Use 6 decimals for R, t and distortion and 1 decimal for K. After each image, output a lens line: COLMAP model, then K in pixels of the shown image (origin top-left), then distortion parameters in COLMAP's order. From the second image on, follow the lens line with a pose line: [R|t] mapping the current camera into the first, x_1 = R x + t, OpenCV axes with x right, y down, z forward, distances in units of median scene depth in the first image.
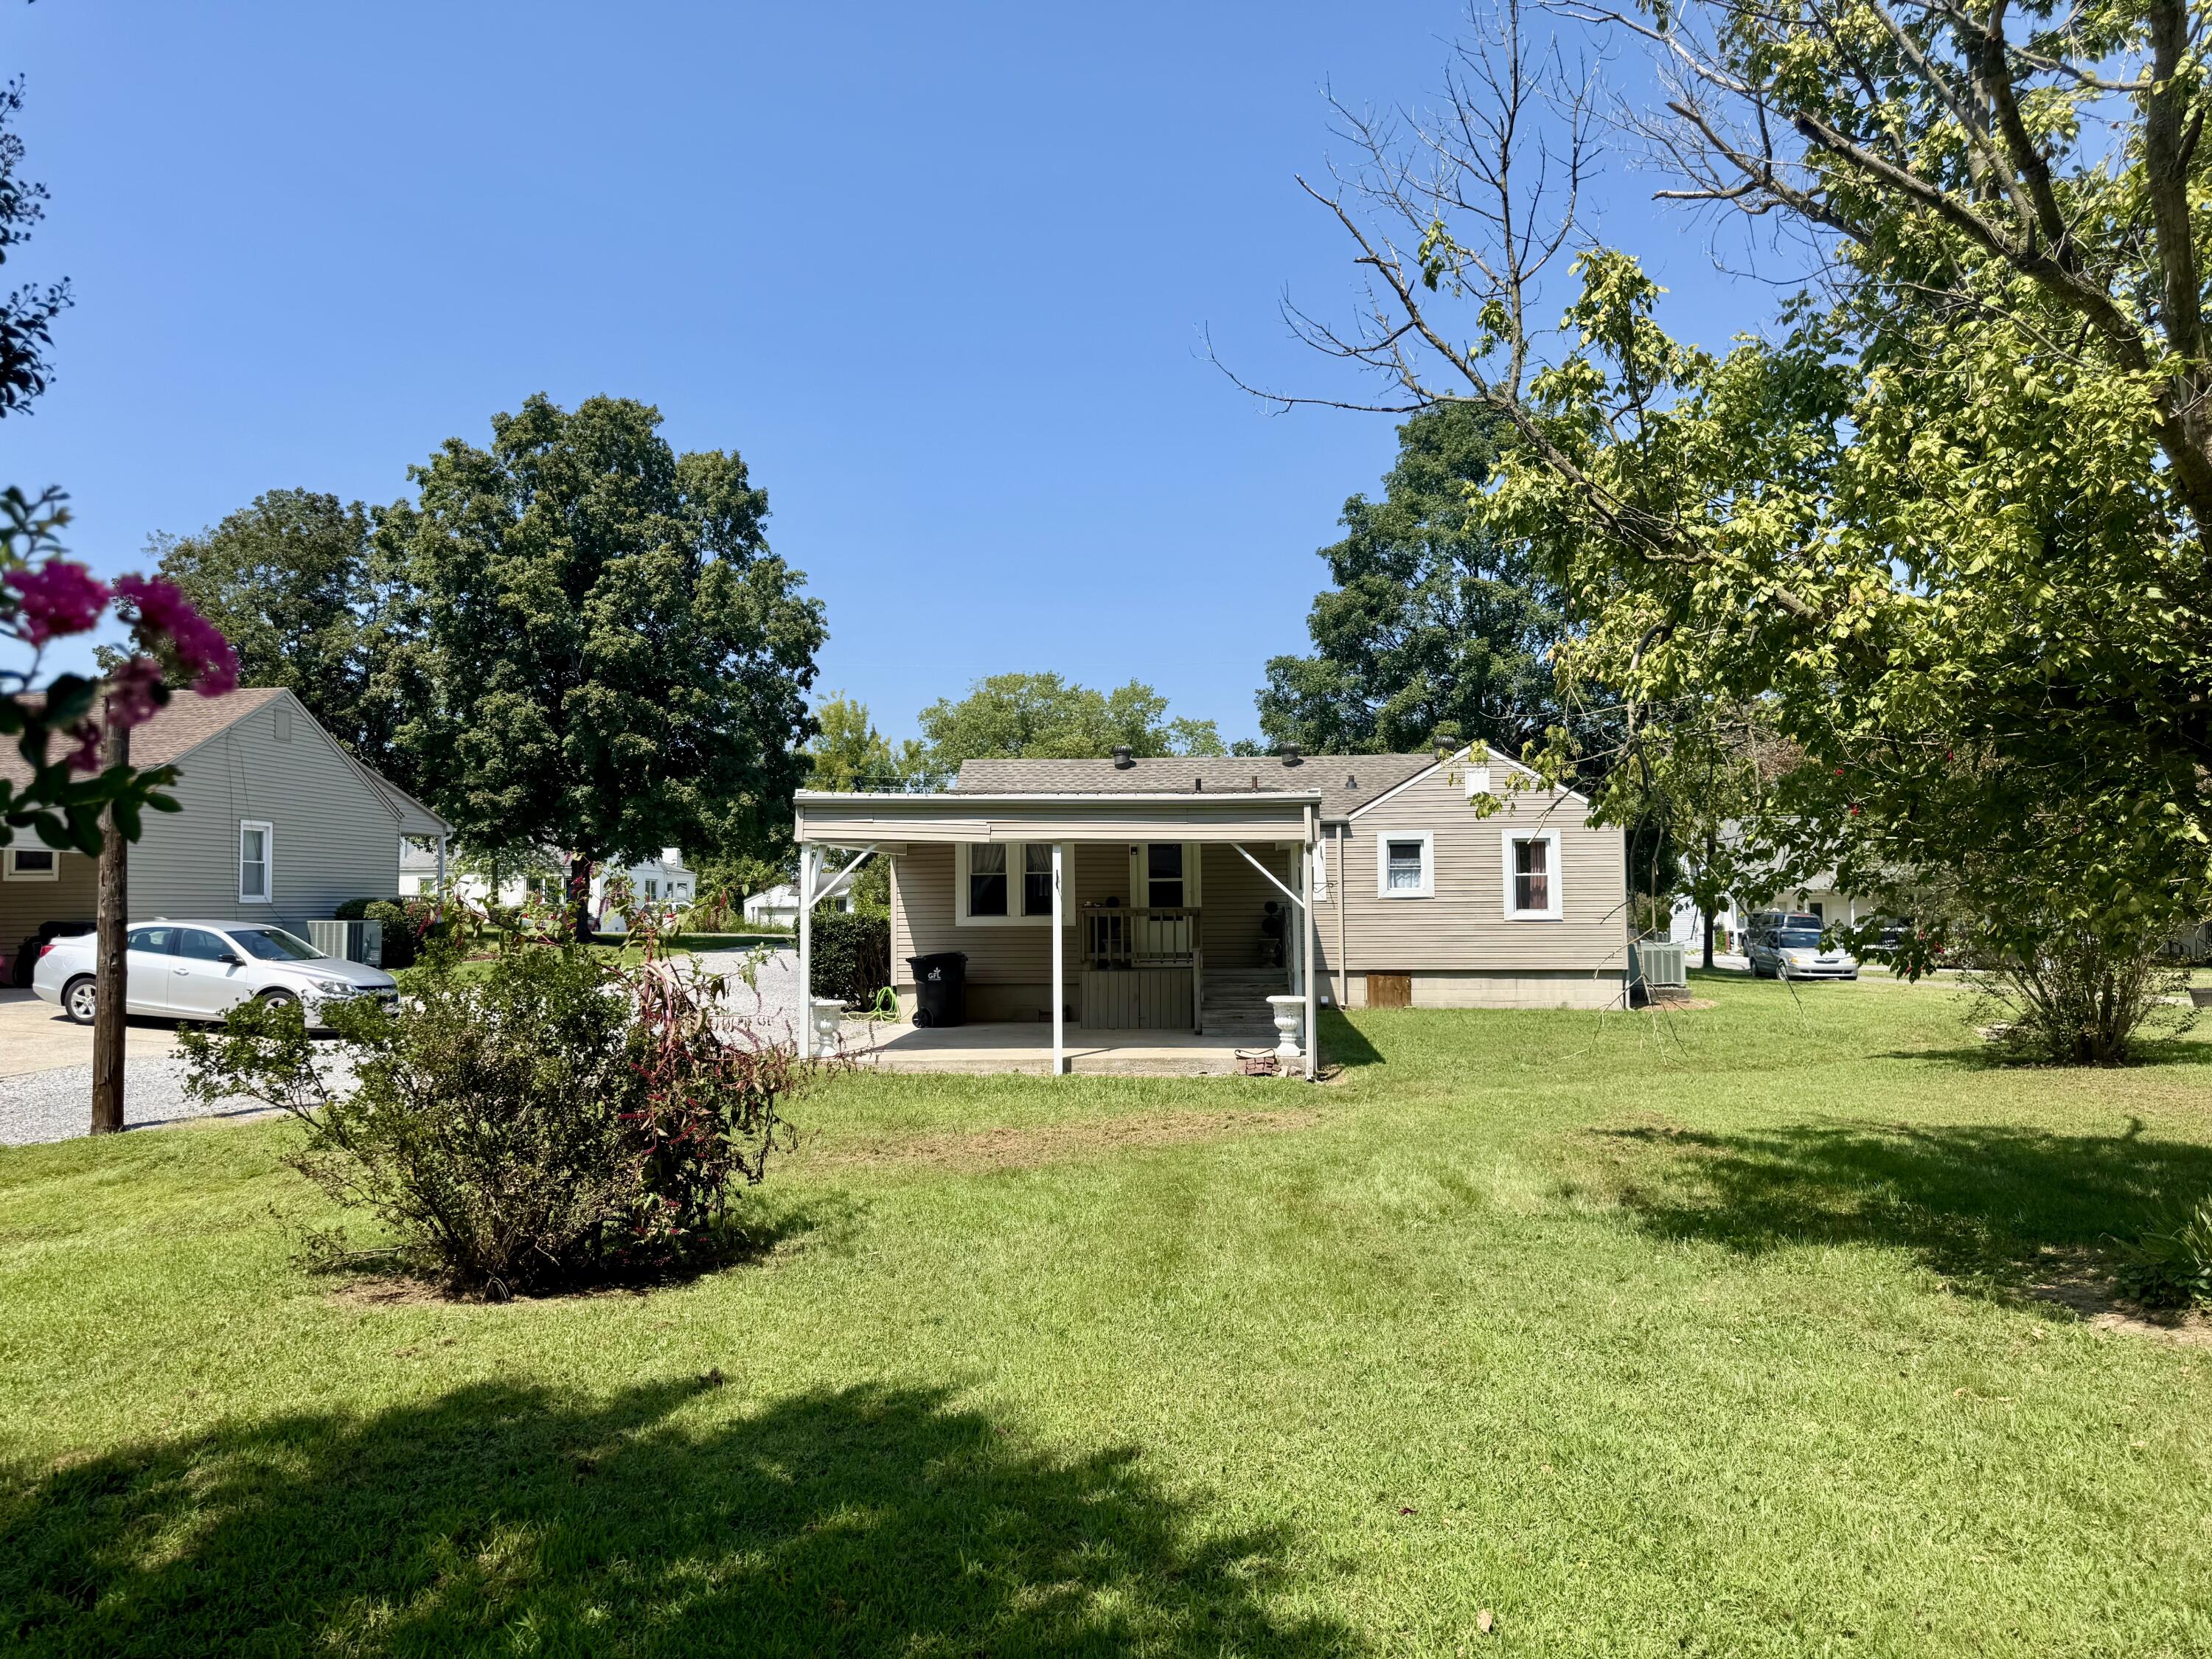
lens RADIAL K [[1542.4, 0, 1097.1], [0, 1542.4, 820.5], [0, 0, 1]] dist [0.016721, -0.029456]
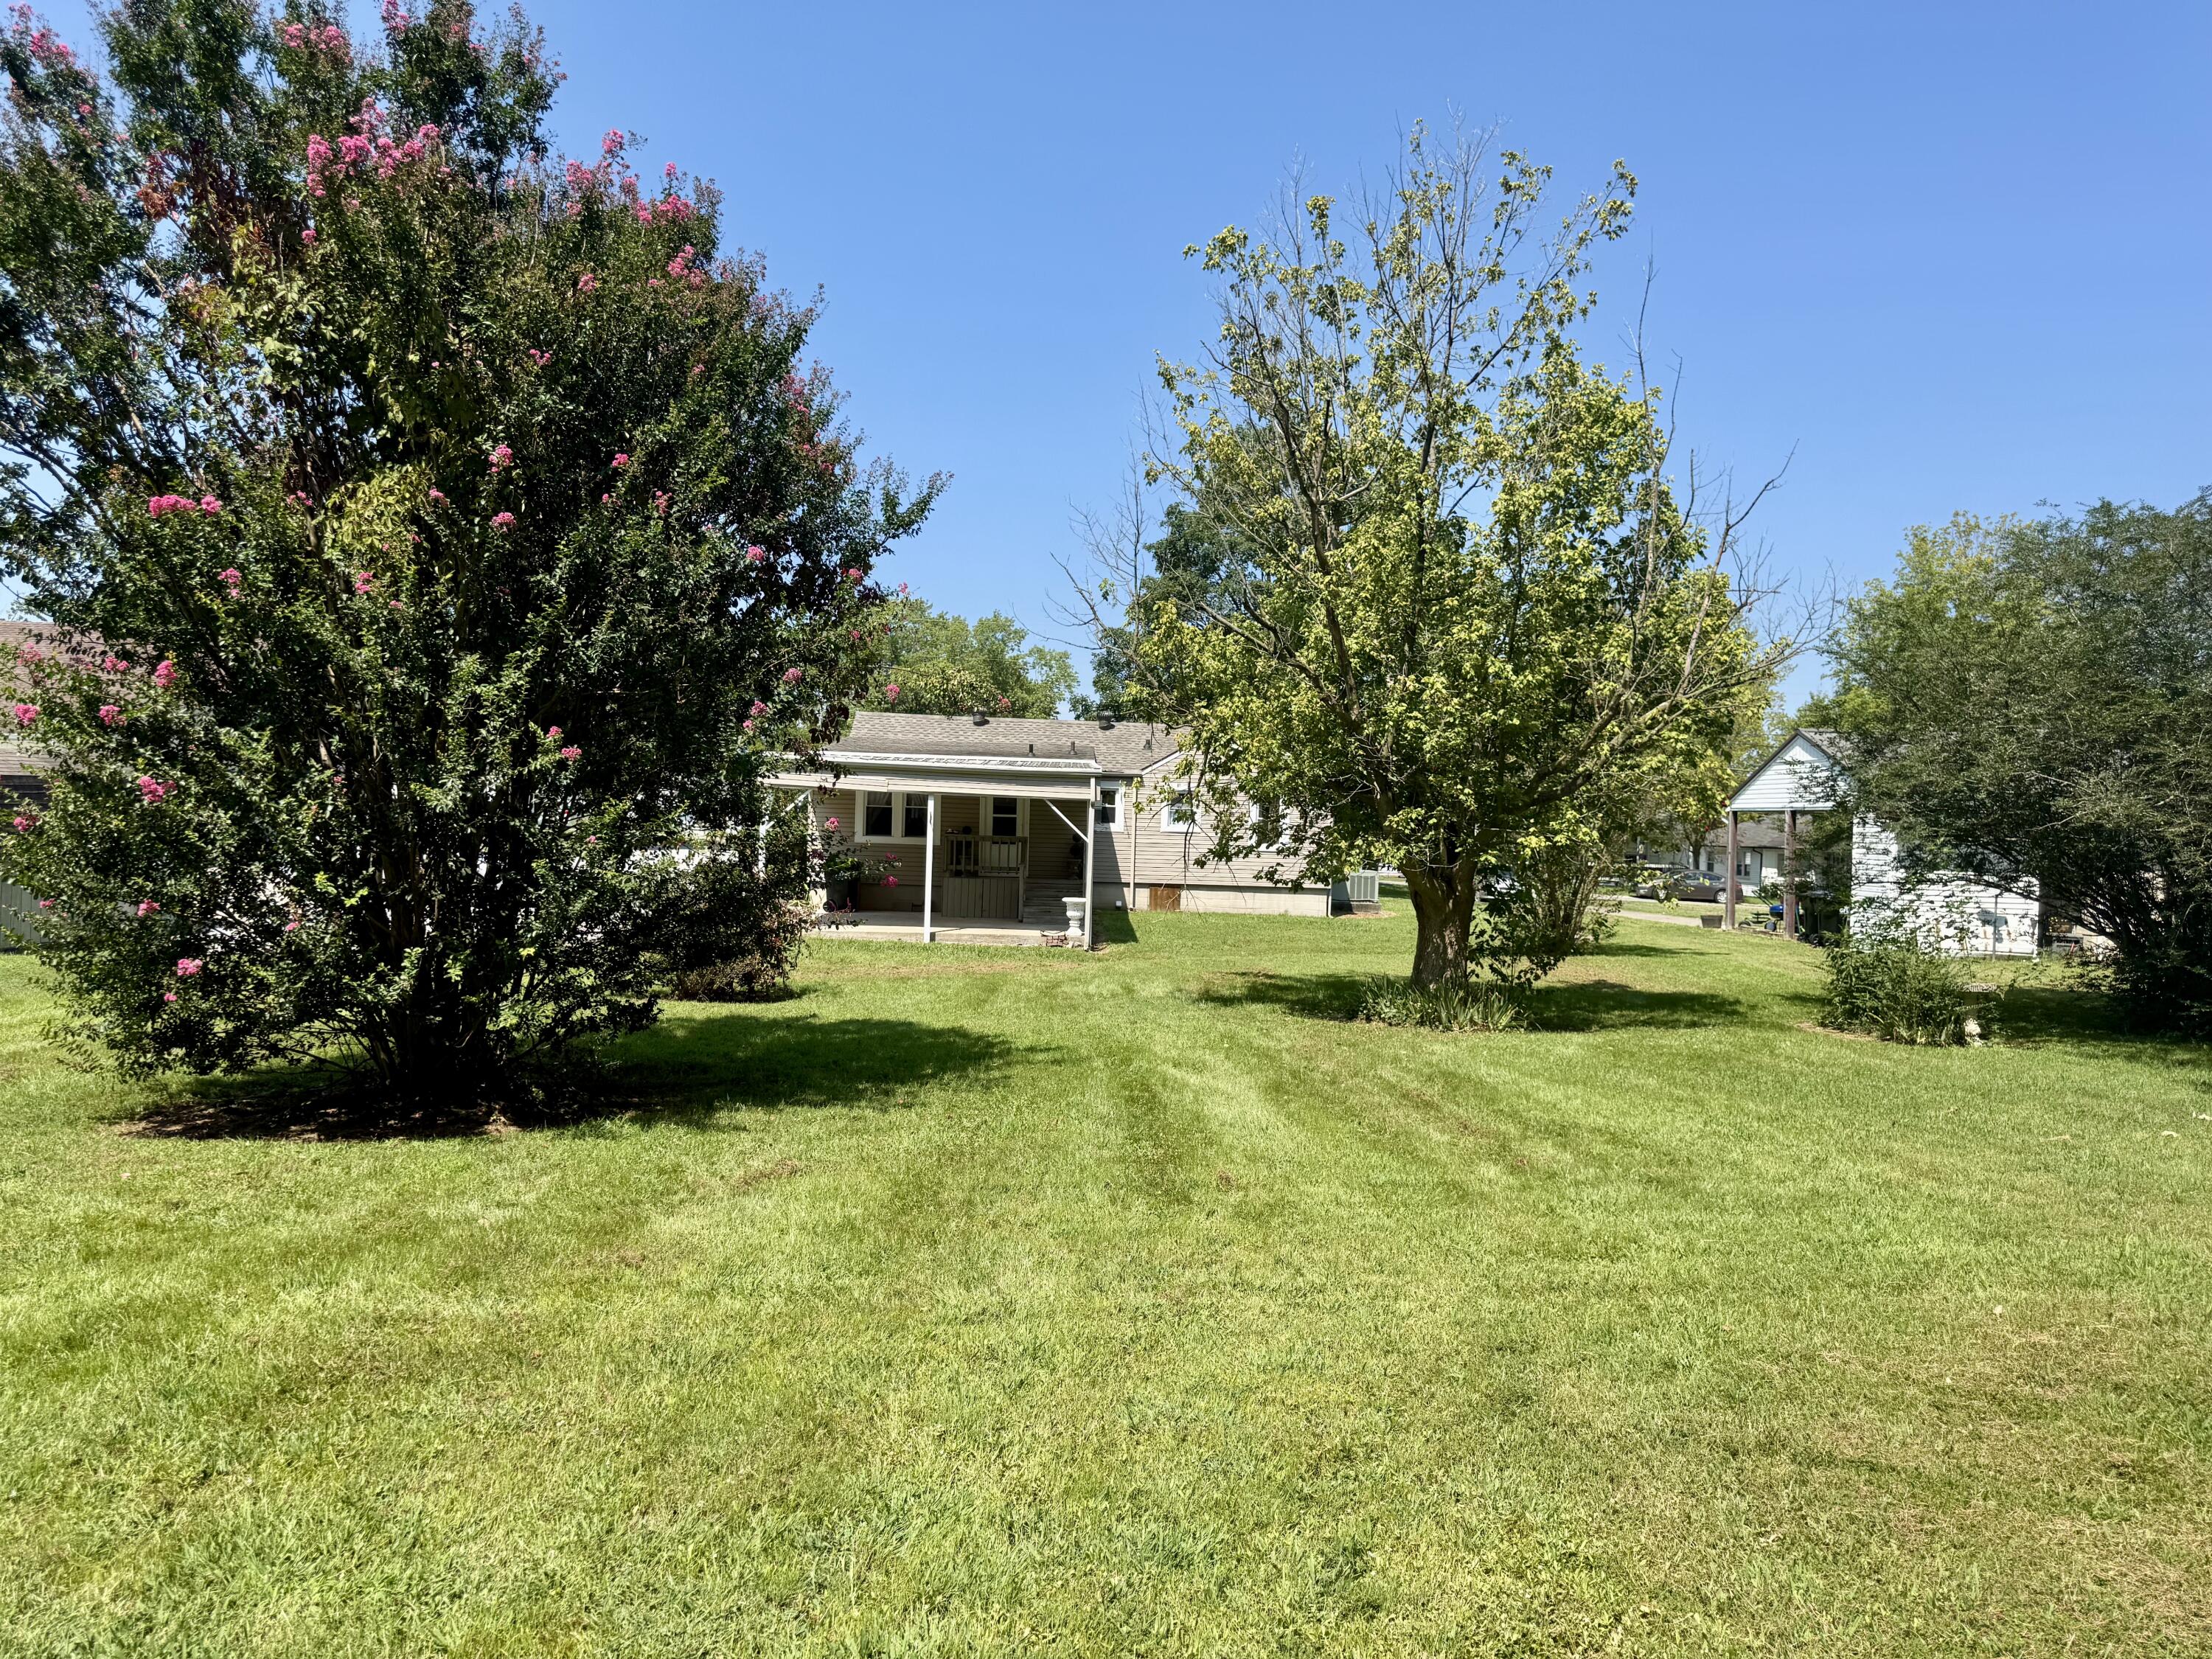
lens RADIAL K [[1542.4, 0, 1093.9], [0, 1542.4, 843.6], [0, 0, 1]] dist [0.016721, -0.029456]
pose [[0.995285, 0.034876, 0.090509, -0.001237], [-0.041512, 0.996504, 0.072504, -0.036451], [-0.087664, -0.075919, 0.993253, -0.364249]]
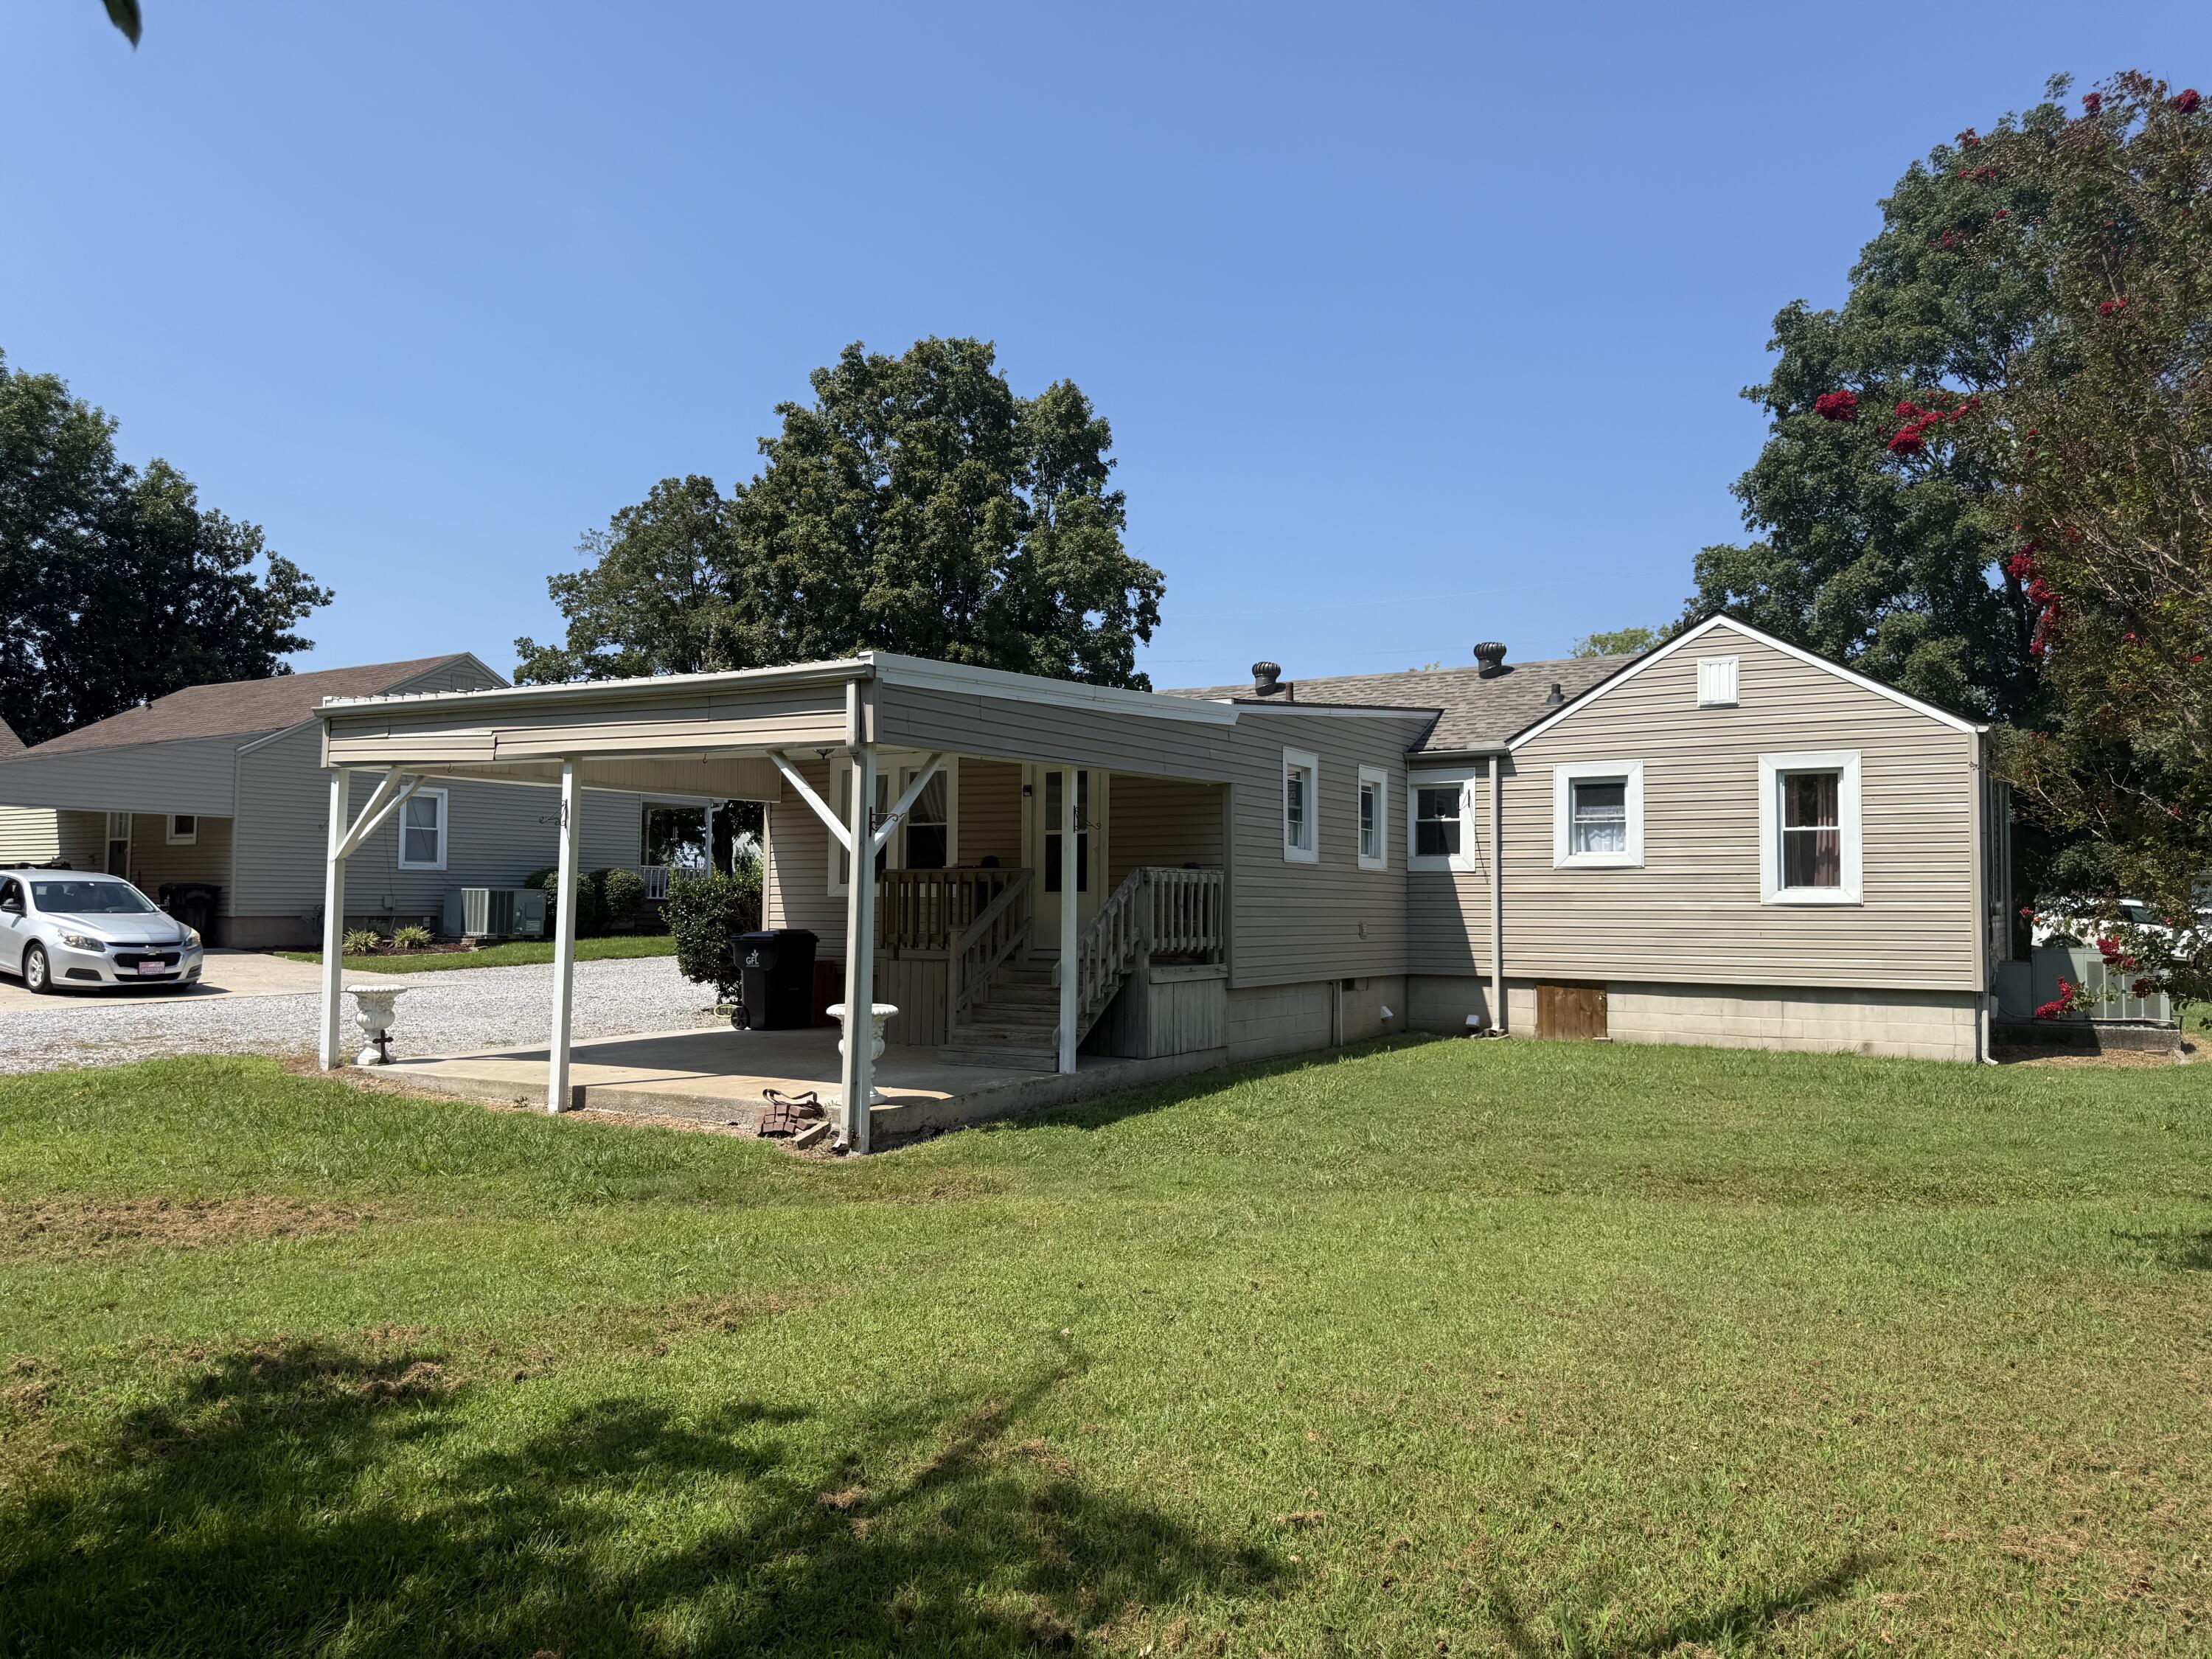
lens RADIAL K [[1542.4, 0, 1105.4], [0, 1542.4, 838.5], [0, 0, 1]] dist [0.016721, -0.029456]
pose [[0.882946, -0.006364, -0.469432, 0.320878], [0.012601, 0.999869, 0.010147, 0.029118], [0.469306, -0.014875, 0.882910, 0.340766]]
